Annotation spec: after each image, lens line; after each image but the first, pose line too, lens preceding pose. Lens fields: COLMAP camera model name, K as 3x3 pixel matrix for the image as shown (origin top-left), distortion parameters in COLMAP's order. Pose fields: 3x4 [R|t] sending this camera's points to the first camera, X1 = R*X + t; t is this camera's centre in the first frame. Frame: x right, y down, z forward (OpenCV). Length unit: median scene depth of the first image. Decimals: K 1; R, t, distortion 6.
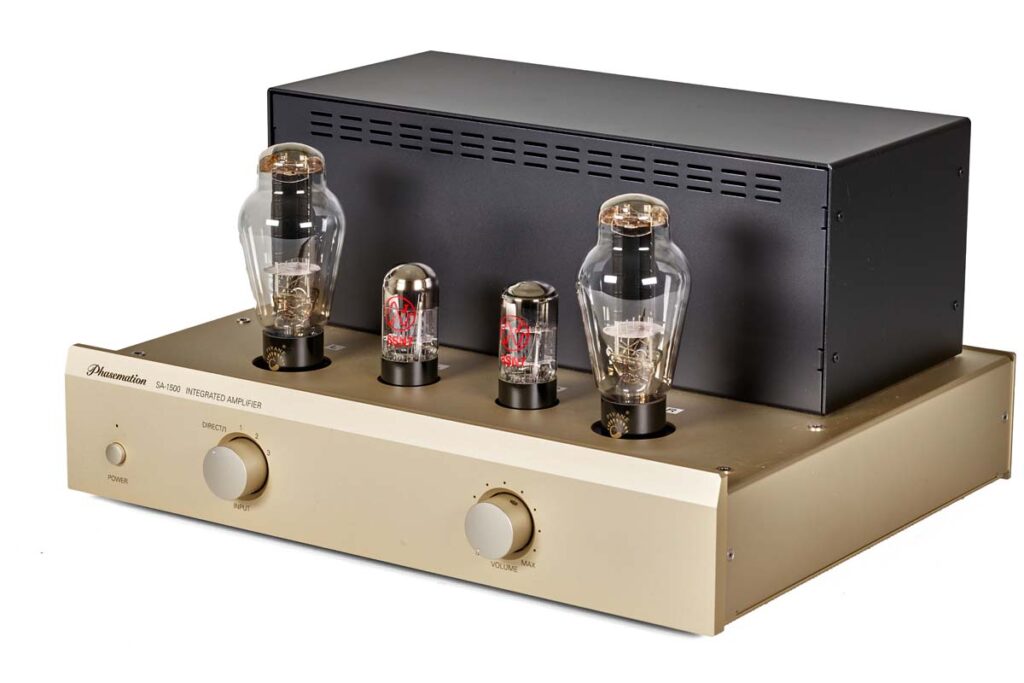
lens RADIAL K [[3424.7, 0, 512.0], [0, 3424.7, 341.5], [0, 0, 1]] dist [-0.065727, -0.252401]
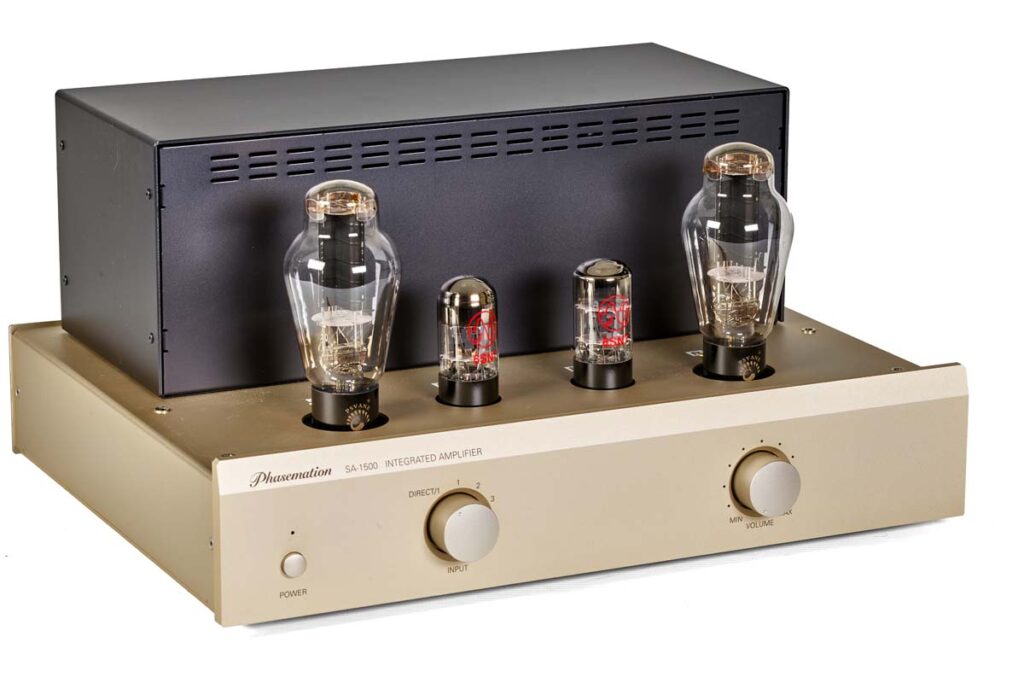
lens RADIAL K [[3291.7, 0, 512.0], [0, 3291.7, 341.5], [0, 0, 1]] dist [0.149125, 0.544796]
pose [[0.483718, -0.233795, 0.843420, -0.877340], [0.205998, 0.967002, 0.149907, -0.153339], [-0.850636, 0.101230, 0.515918, 0.559450]]
